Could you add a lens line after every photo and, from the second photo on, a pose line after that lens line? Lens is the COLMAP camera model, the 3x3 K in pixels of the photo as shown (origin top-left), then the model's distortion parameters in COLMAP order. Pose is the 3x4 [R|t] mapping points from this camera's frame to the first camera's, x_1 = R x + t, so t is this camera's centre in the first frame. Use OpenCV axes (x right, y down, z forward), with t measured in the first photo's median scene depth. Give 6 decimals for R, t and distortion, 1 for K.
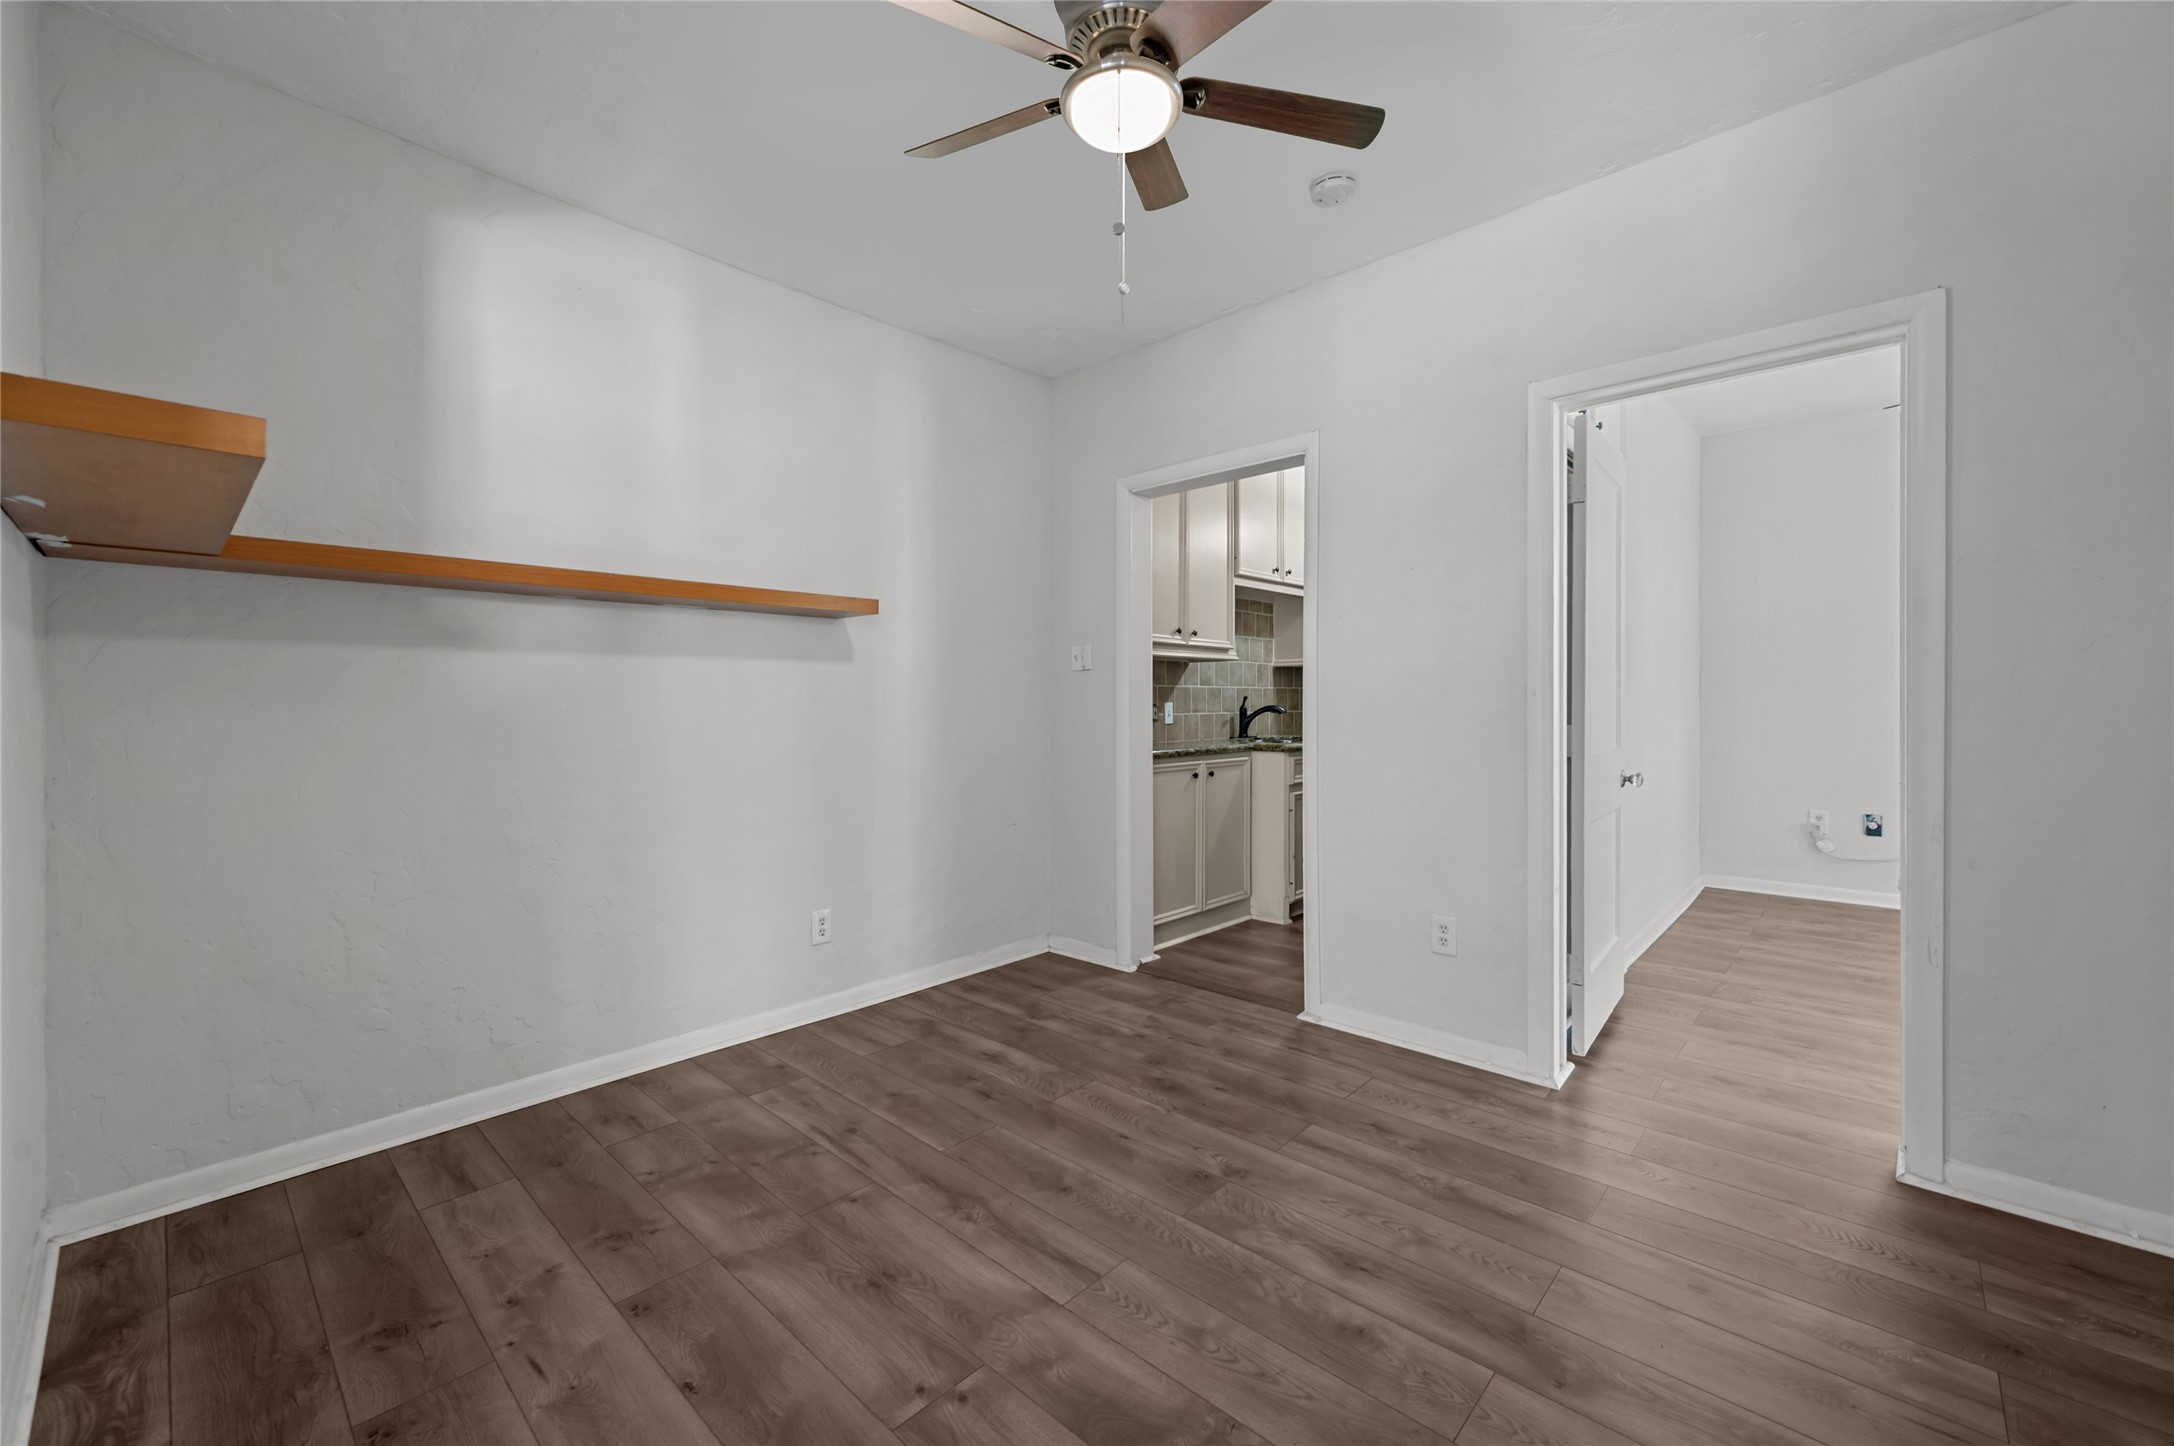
lens RADIAL K [[876.9, 0, 1089.3], [0, 876.9, 712.5], [0, 0, 1]] dist [0.000075, 0.000057]
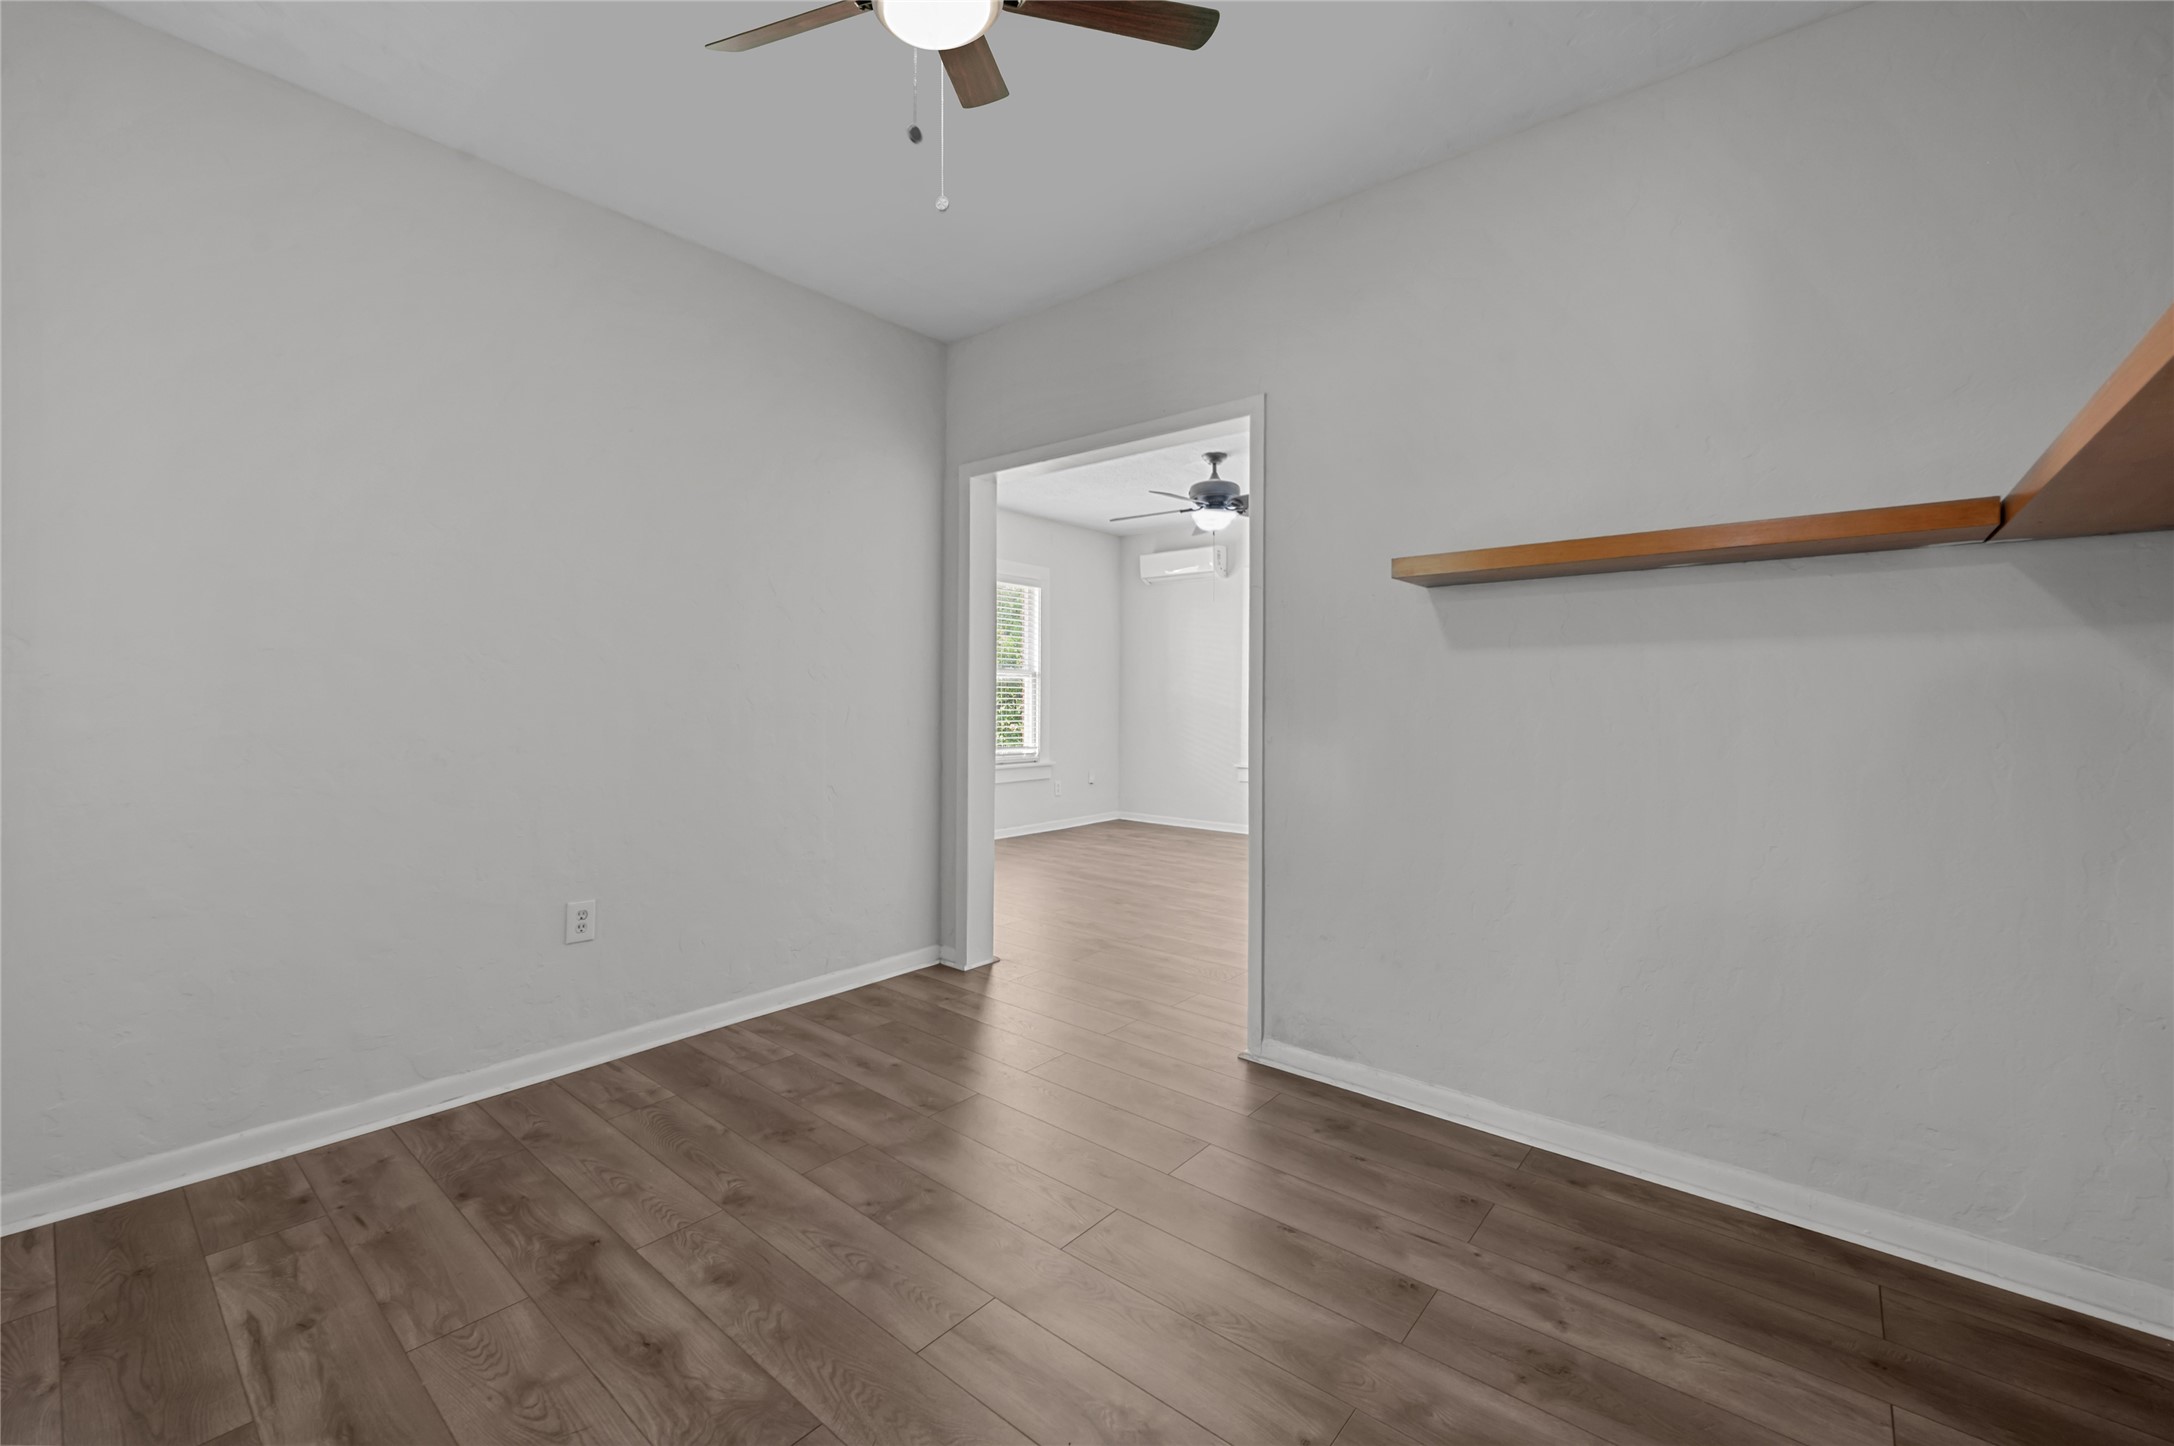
lens RADIAL K [[876.9, 0, 1085.5], [0, 876.9, 714.0], [0, 0, 1]] dist [0.000075, 0.000057]
pose [[-0.998518, -0.003666, -0.054302, -0.077484], [-0.005325, 0.999523, 0.030436, -0.020225], [0.054165, 0.030680, -0.998061, 1.999811]]
